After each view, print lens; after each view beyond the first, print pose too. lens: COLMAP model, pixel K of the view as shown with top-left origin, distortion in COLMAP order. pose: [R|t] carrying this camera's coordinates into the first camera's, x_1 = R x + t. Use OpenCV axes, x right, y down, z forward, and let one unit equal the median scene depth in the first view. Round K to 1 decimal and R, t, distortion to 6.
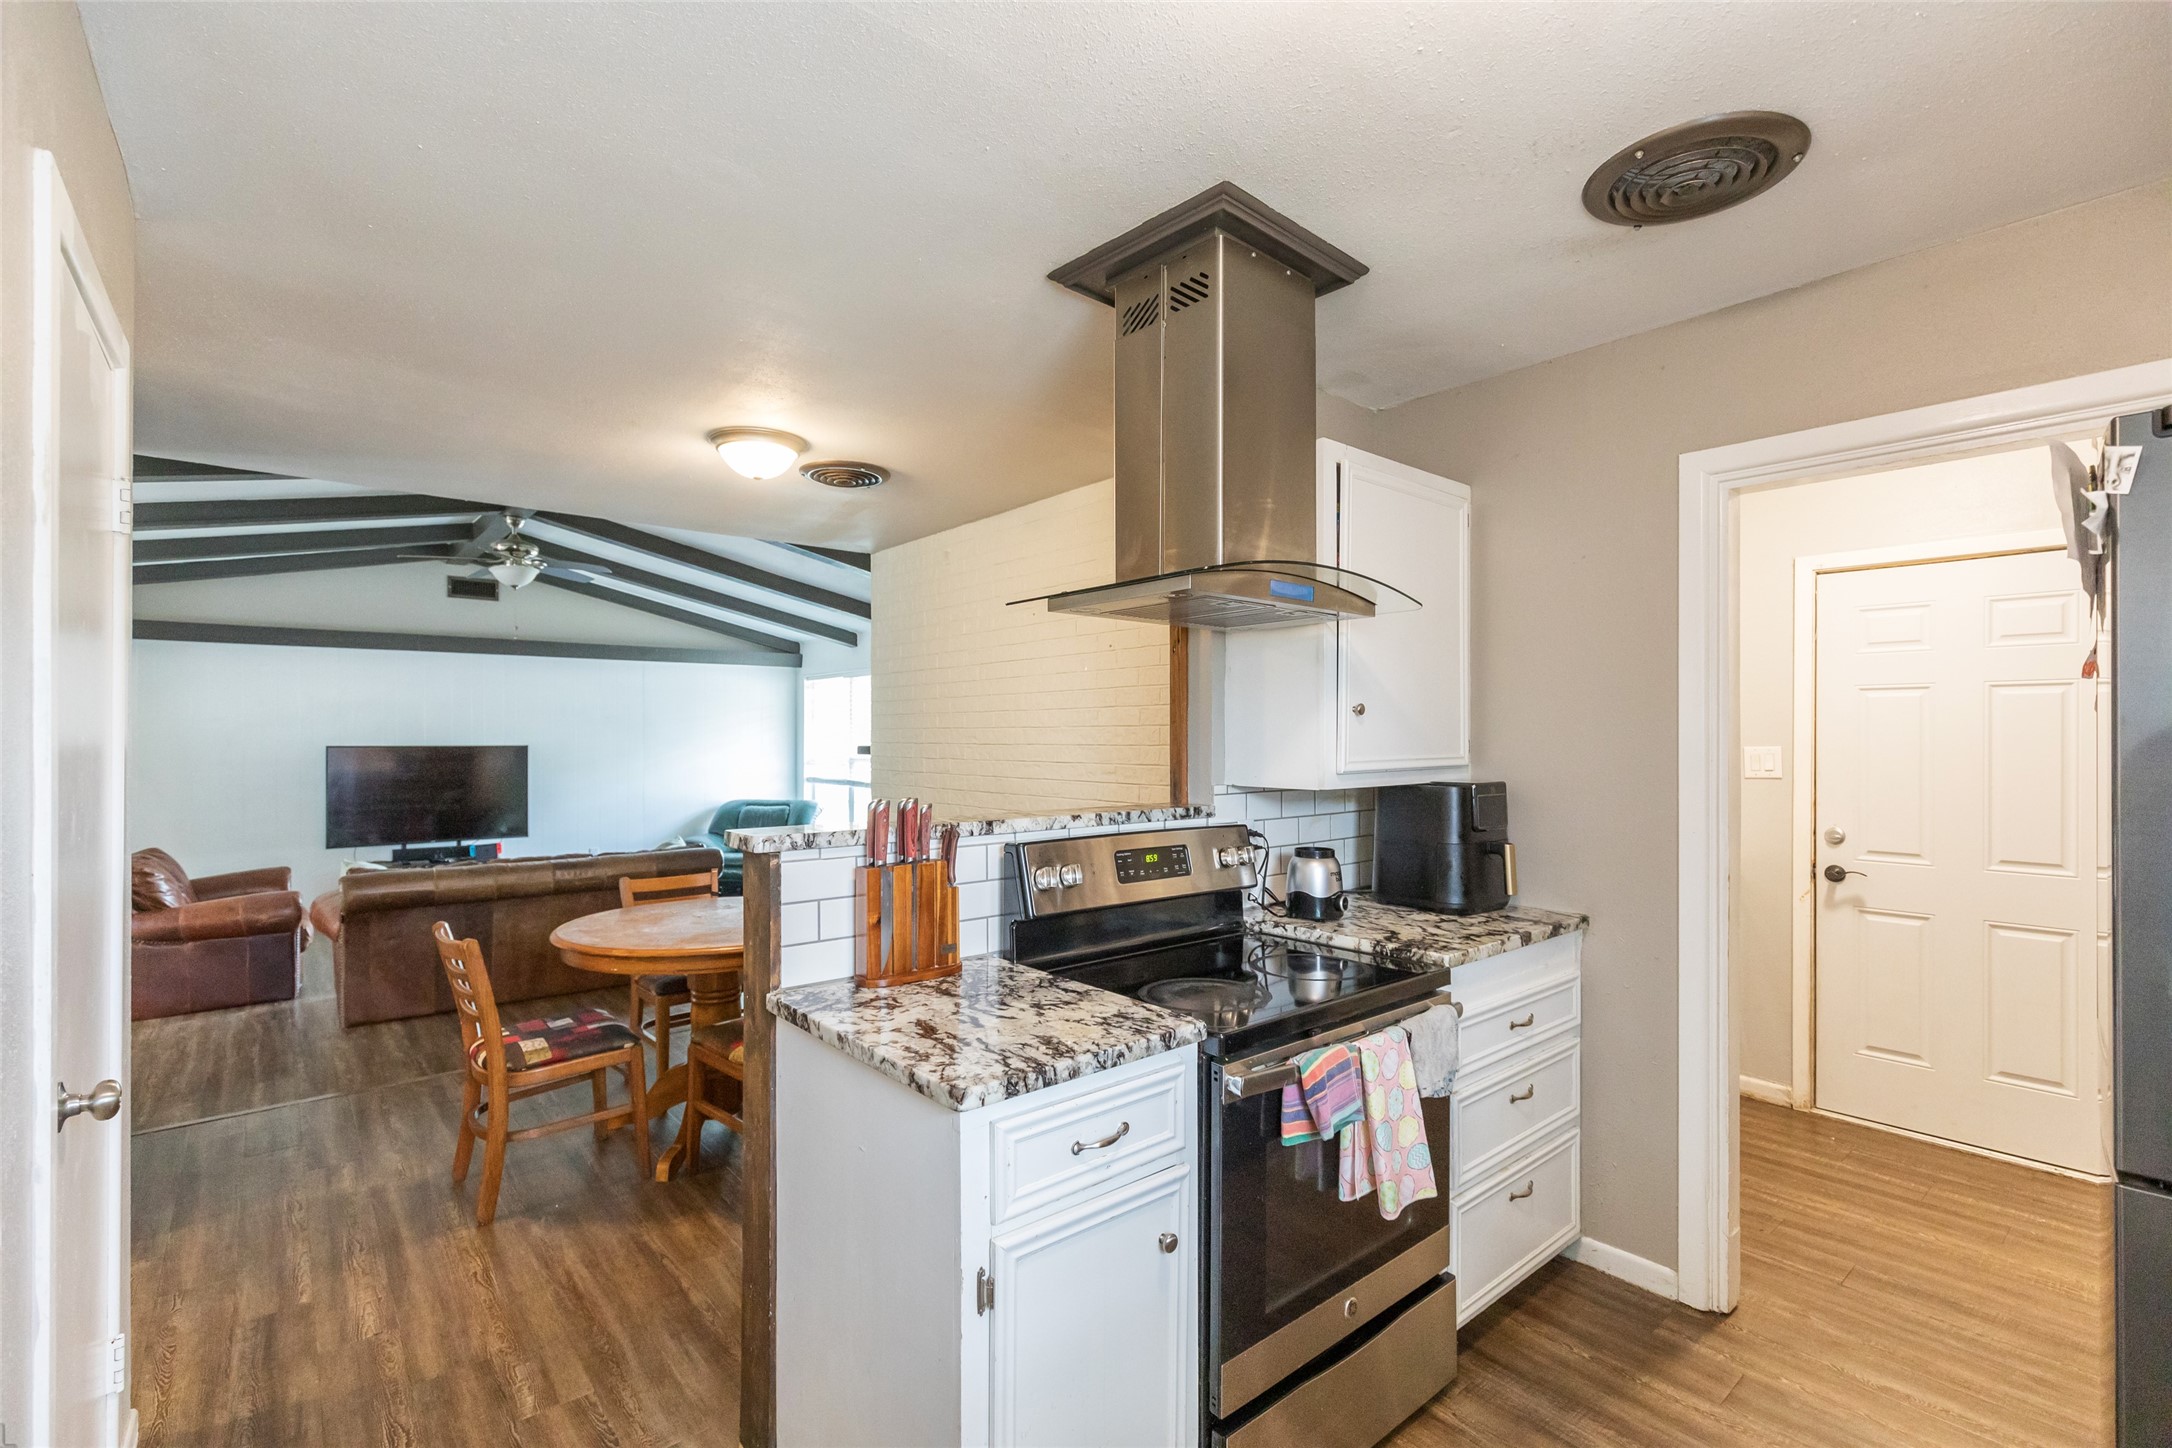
lens RADIAL K [[964.6, 0, 1070.7], [0, 964.6, 731.7], [0, 0, 1]] dist [0.001168, -0.000235]
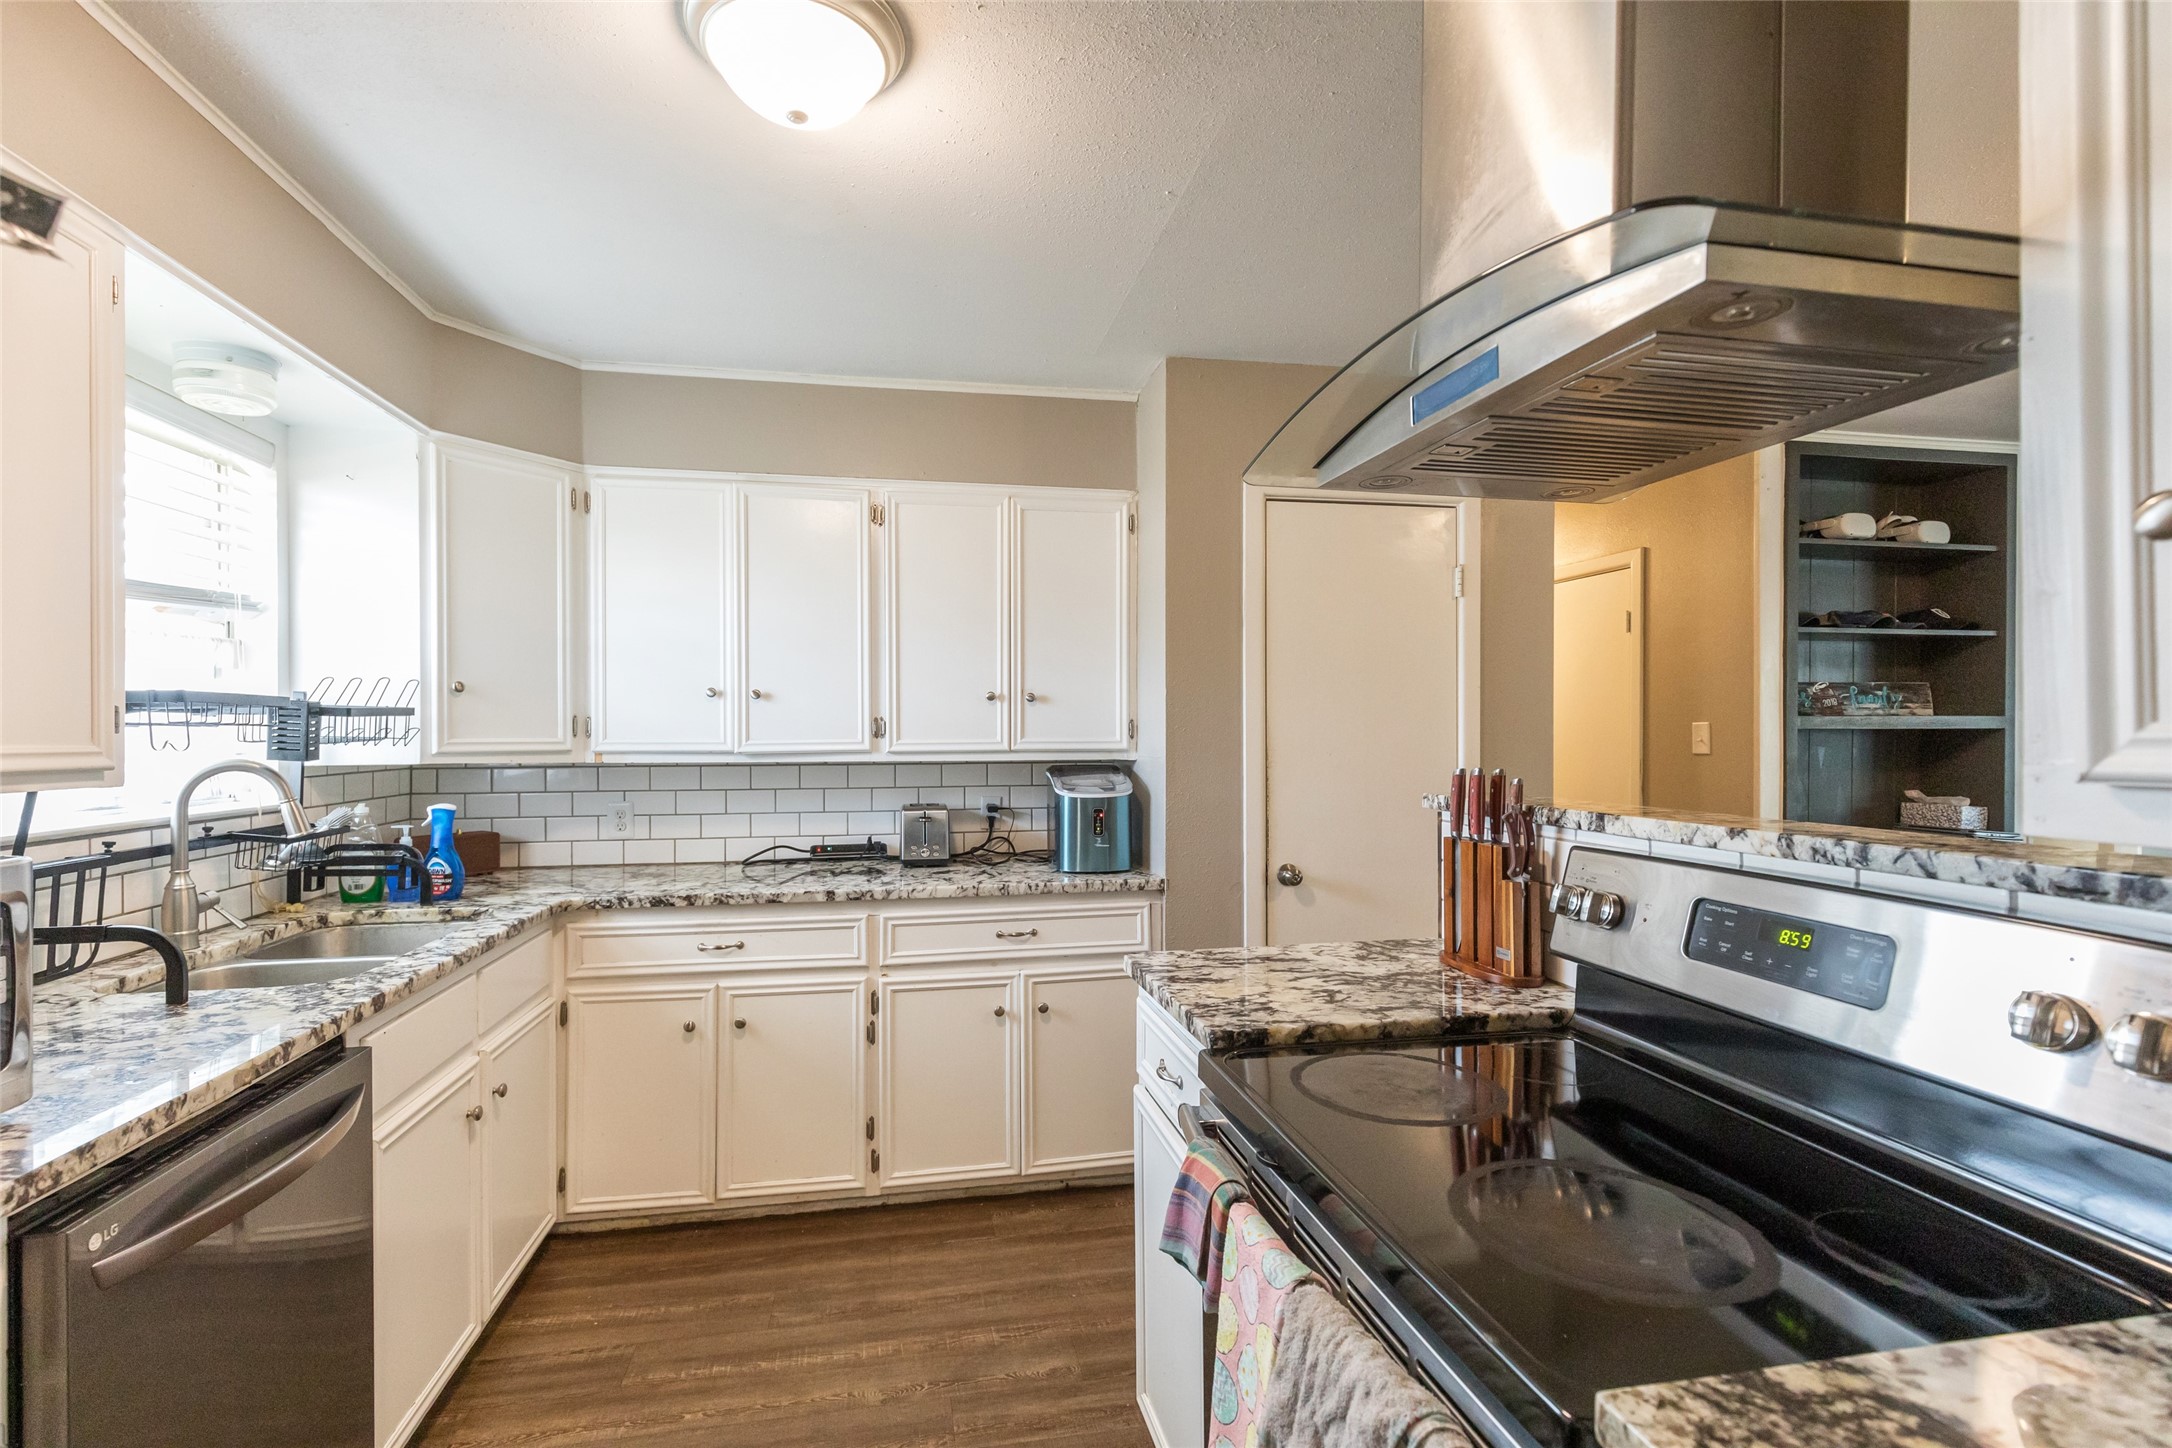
lens RADIAL K [[964.6, 0, 1070.7], [0, 964.6, 731.7], [0, 0, 1]] dist [0.001168, -0.000235]
pose [[-0.477261, 0.000985, -0.878761, 0.926438], [0.006717, 0.999974, -0.002528, 0.041229], [0.878736, -0.007109, -0.477255, 1.282024]]
